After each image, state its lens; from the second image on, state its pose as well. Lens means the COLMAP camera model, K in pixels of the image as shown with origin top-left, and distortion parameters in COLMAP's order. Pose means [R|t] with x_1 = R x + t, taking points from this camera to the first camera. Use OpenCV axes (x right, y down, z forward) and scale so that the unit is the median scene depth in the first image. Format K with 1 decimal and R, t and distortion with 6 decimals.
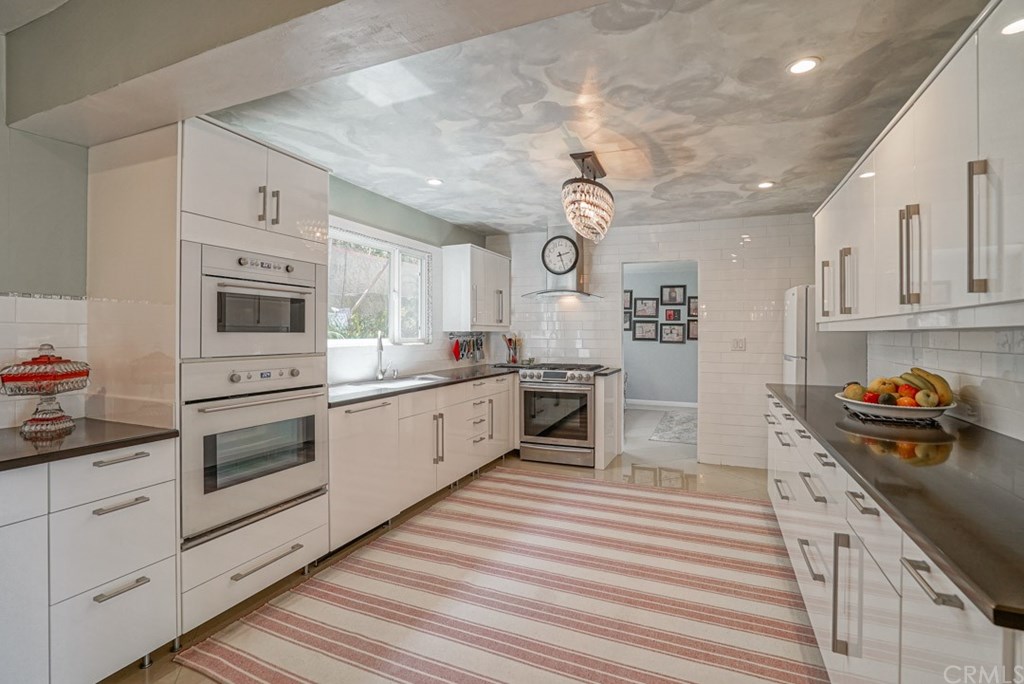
lens RADIAL K [[476.3, 0, 516.5], [0, 476.3, 330.1], [0, 0, 1]] dist [0.000169, 0.000052]
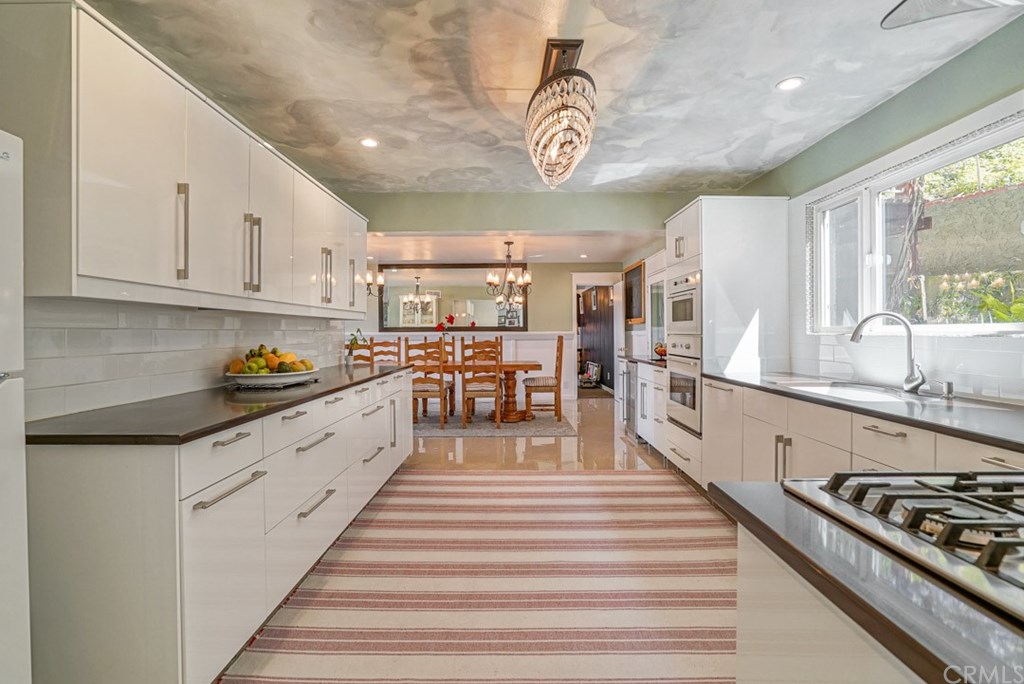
lens RADIAL K [[476.3, 0, 516.5], [0, 476.3, 330.1], [0, 0, 1]] dist [0.000169, 0.000052]
pose [[-0.919677, -0.000532, -0.392676, 0.553944], [0.002417, 0.999972, -0.007016, 0.039971], [0.392669, -0.007402, -0.919650, 1.861066]]
